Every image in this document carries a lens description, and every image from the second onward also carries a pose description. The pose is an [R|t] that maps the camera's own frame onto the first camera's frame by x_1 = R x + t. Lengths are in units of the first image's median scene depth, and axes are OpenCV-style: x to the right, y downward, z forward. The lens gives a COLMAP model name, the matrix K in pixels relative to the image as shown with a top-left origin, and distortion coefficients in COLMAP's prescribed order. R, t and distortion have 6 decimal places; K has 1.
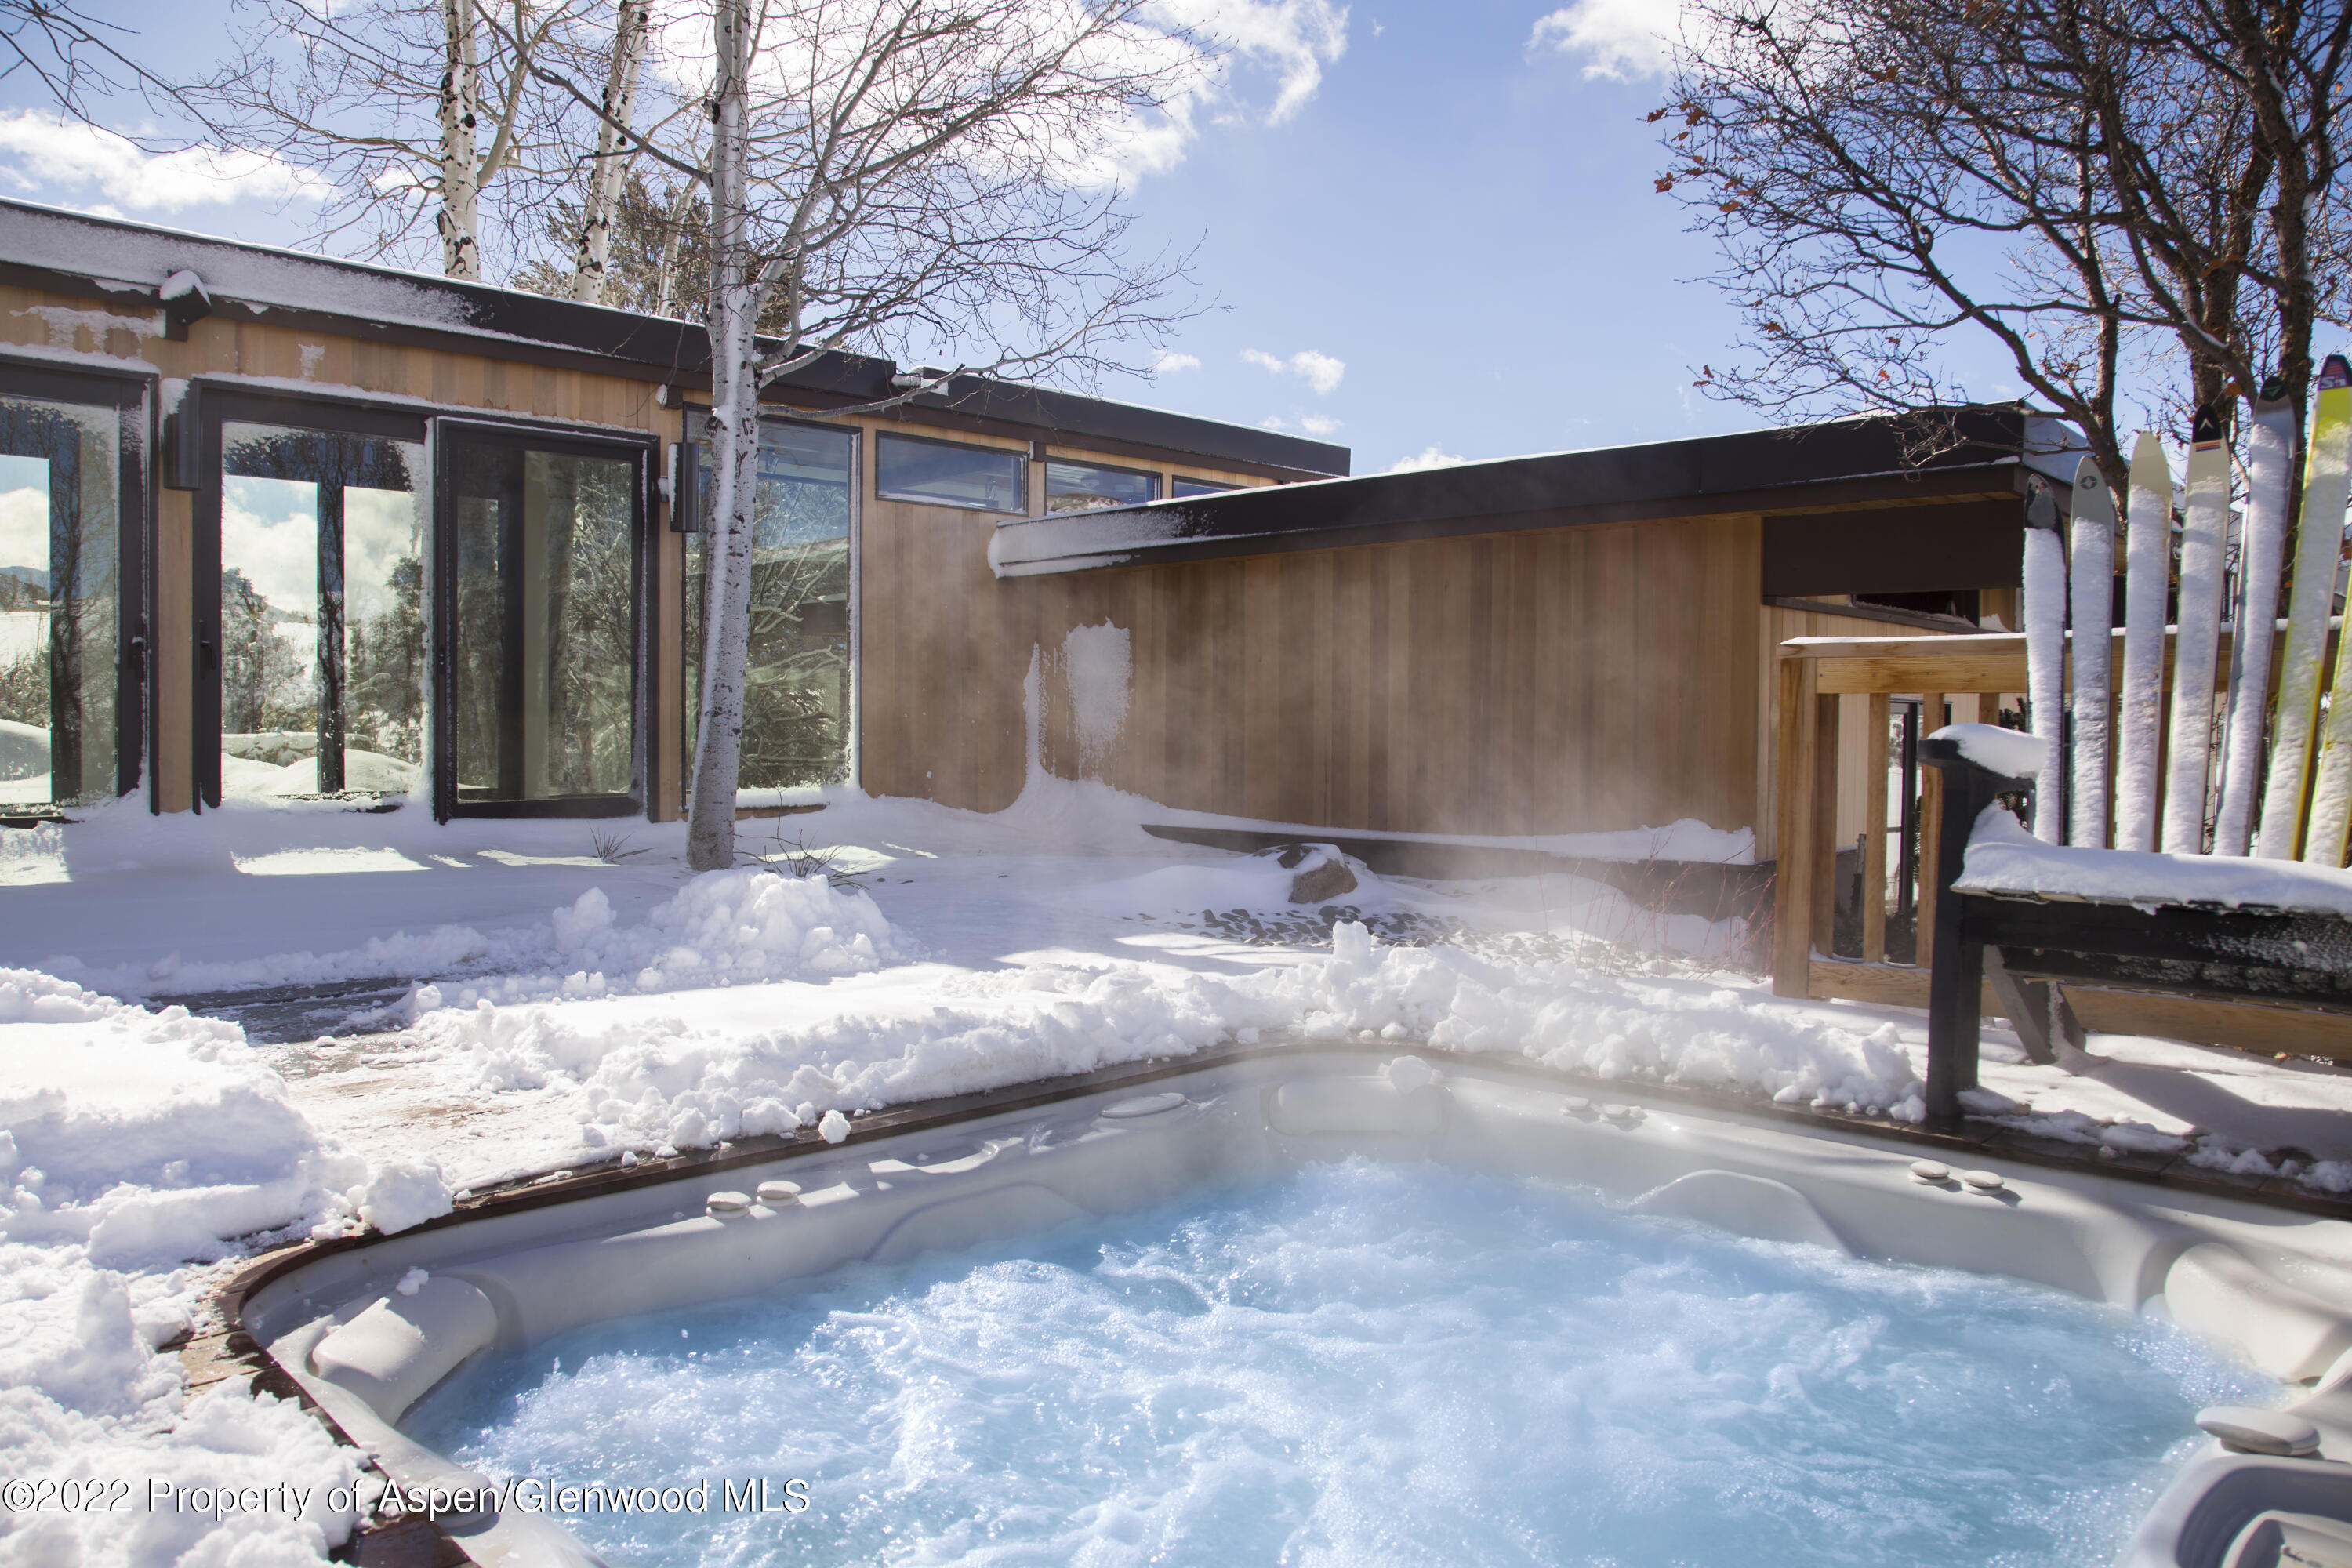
lens RADIAL K [[1645.2, 0, 1176.0], [0, 1645.2, 784.0], [0, 0, 1]] dist [-0.121323, 0.067747]
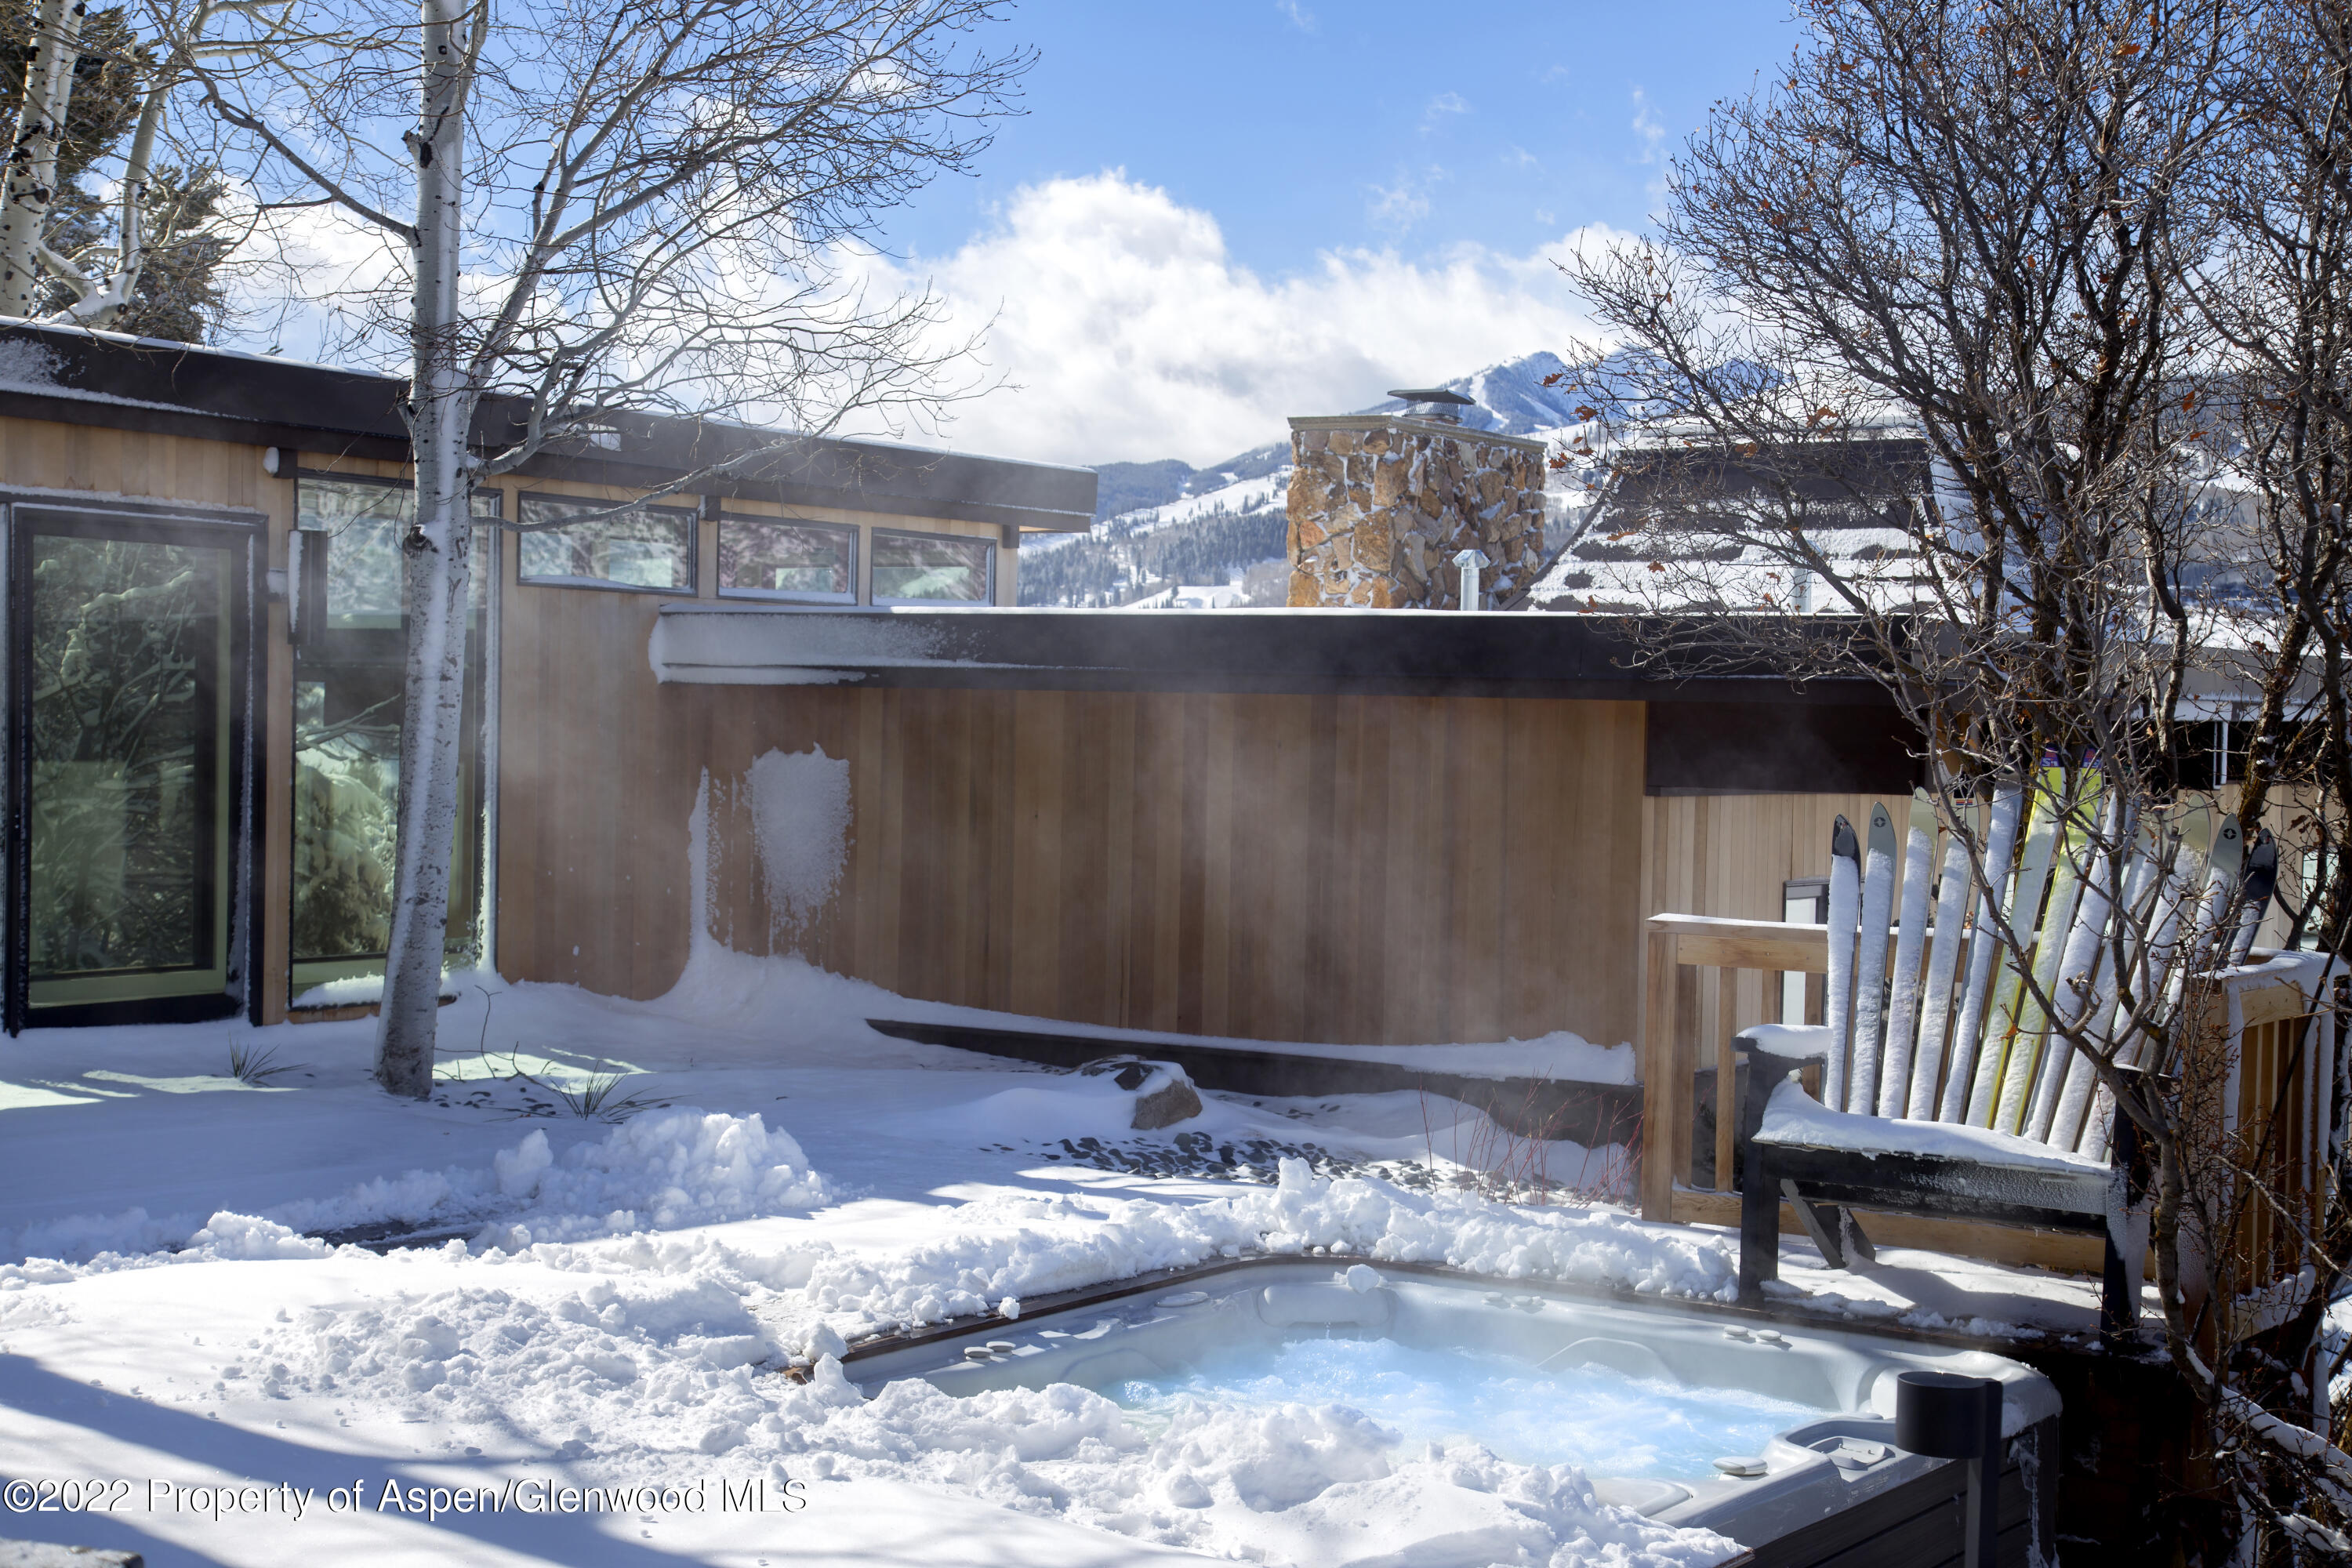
lens RADIAL K [[3369.7, 0, 1176.0], [0, 3369.7, 784.0], [0, 0, 1]] dist [0.126282, -0.000909]
pose [[0.980170, 0.014420, 0.197633, -0.491716], [-0.011209, 0.999787, -0.017358, -0.151628], [-0.197841, 0.014798, 0.980122, -1.464169]]
